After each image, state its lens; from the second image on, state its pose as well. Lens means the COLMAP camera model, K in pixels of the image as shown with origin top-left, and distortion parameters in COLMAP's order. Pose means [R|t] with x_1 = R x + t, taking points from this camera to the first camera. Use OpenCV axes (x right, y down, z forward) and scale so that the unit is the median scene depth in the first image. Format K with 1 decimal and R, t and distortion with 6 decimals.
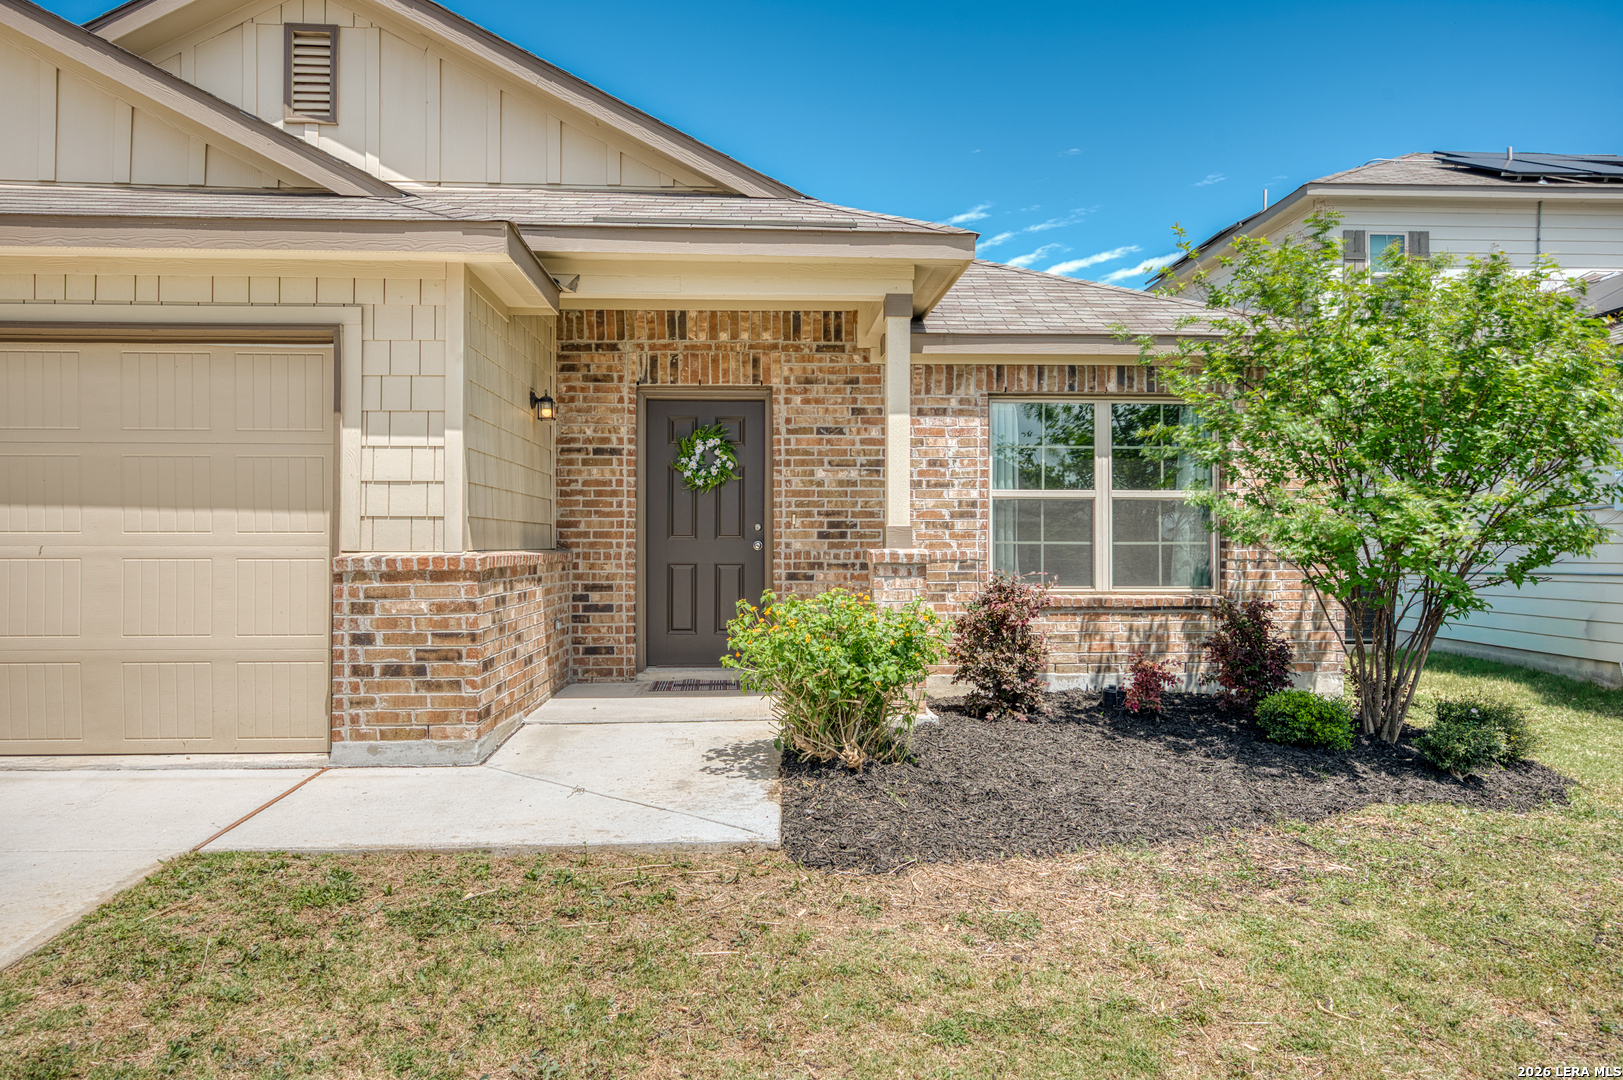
lens RADIAL K [[1019.9, 0, 811.3], [0, 1019.9, 538.2], [0, 0, 1]] dist [-0.000563, 0.001505]
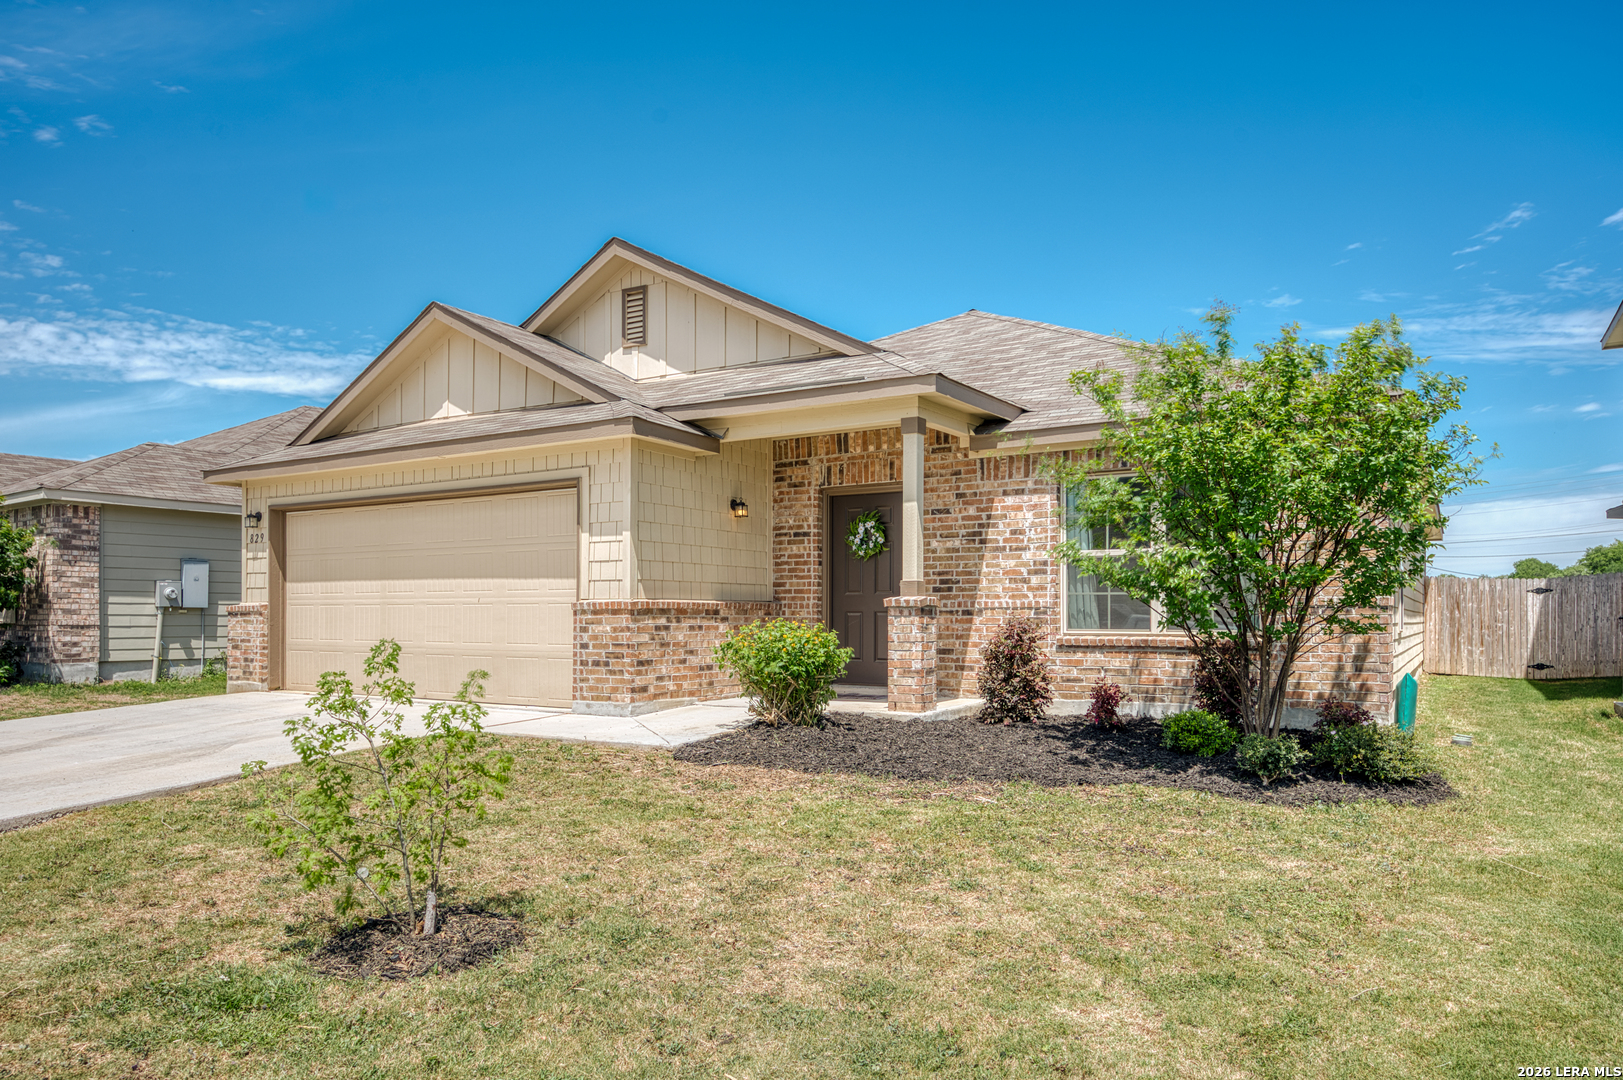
lens RADIAL K [[1019.9, 0, 789.1], [0, 1019.9, 603.3], [0, 0, 1]] dist [-0.000563, 0.001505]
pose [[0.826279, -0.006440, -0.563225, 0.607802], [0.004236, 0.999977, -0.005220, 0.021345], [0.563246, 0.001928, 0.826287, -0.218028]]
